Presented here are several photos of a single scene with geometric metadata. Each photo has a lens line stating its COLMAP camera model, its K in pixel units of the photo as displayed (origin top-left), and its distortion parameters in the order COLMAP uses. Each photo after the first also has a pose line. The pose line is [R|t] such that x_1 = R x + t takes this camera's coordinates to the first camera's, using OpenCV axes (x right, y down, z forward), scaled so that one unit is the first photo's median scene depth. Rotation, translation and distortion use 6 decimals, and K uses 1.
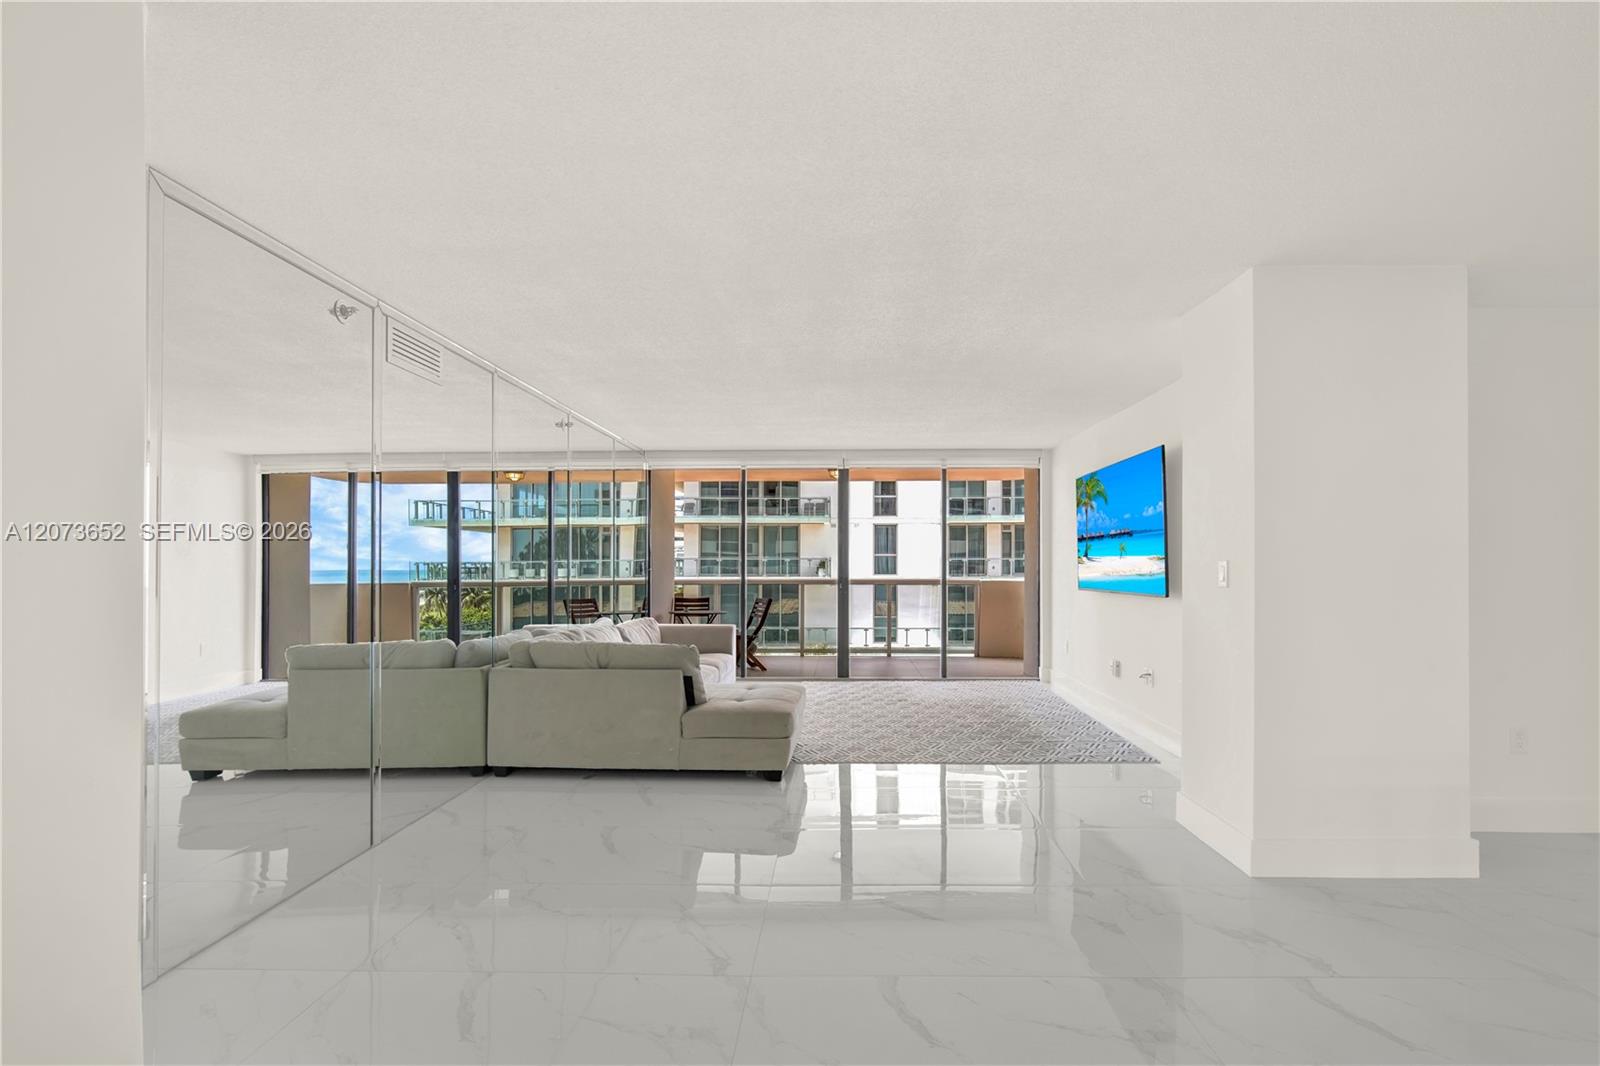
lens RADIAL K [[714.1, 0, 839.3], [0, 714.1, 552.5], [0, 0, 1]] dist [-0.012547, 0.002669]
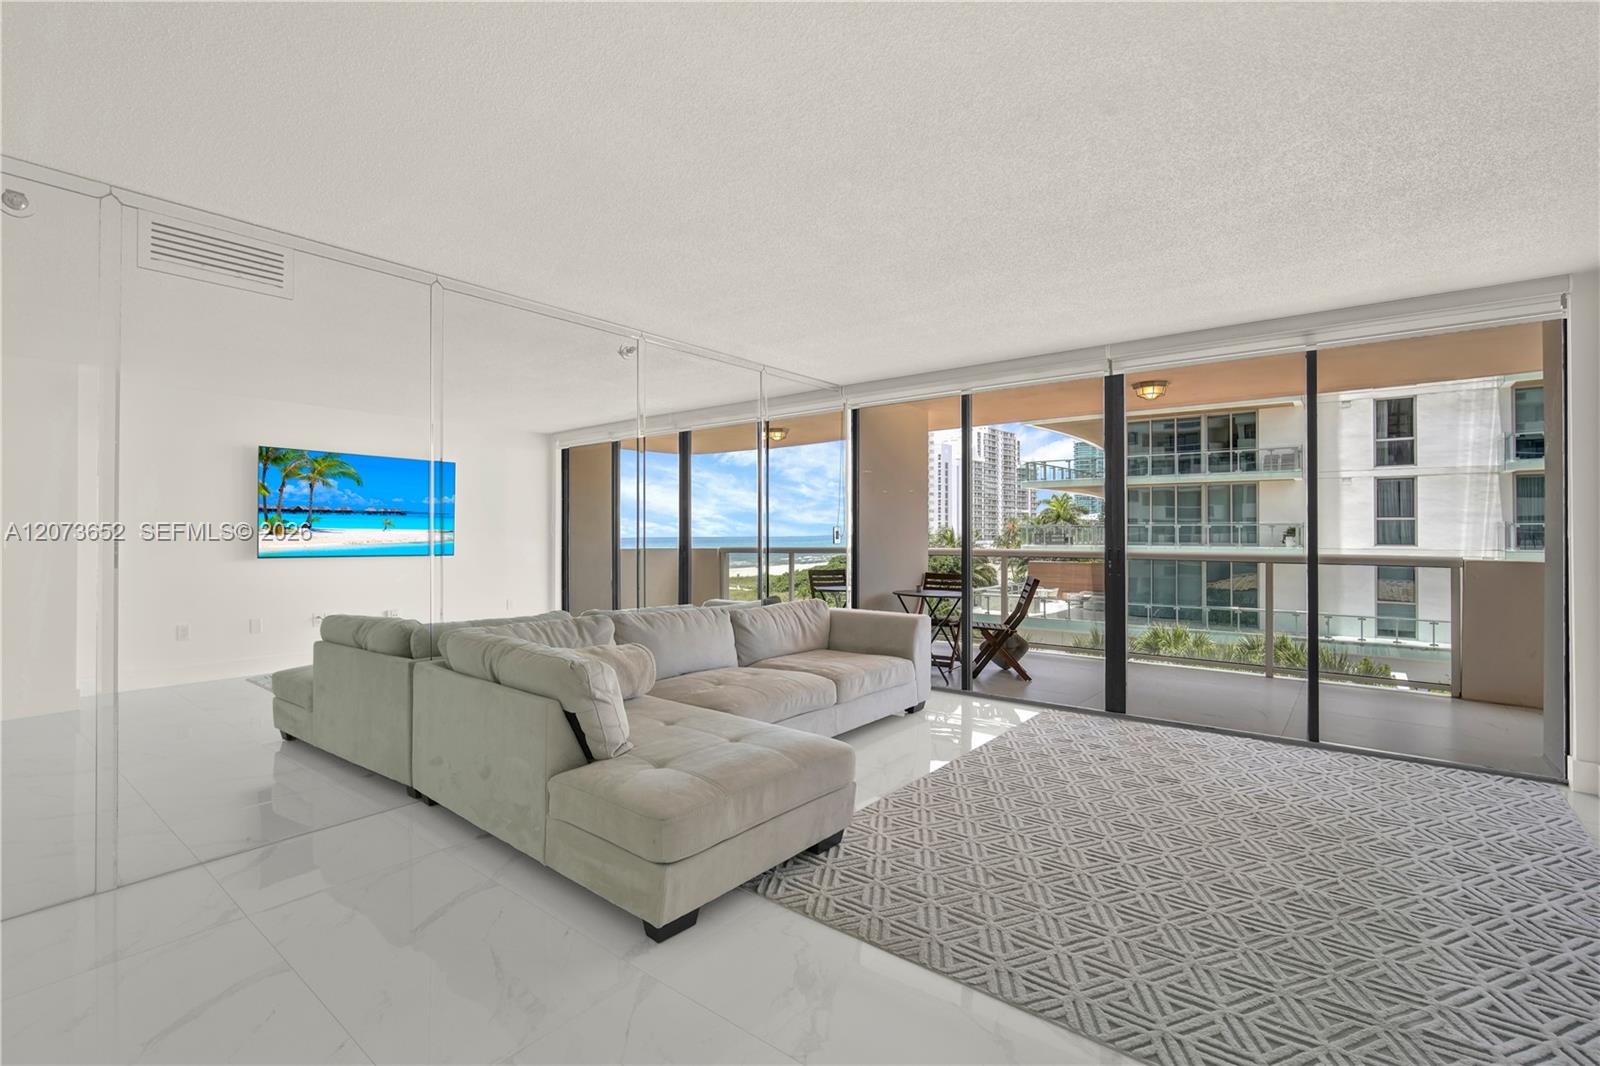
lens RADIAL K [[714.1, 0, 801.9], [0, 714.1, 527.2], [0, 0, 1]] dist [-0.012547, 0.002669]
pose [[0.787817, -0.001783, -0.615906, 0.060717], [0.007599, 0.999948, 0.006825, 0.002511], [0.615862, -0.010057, 0.787790, 0.122526]]
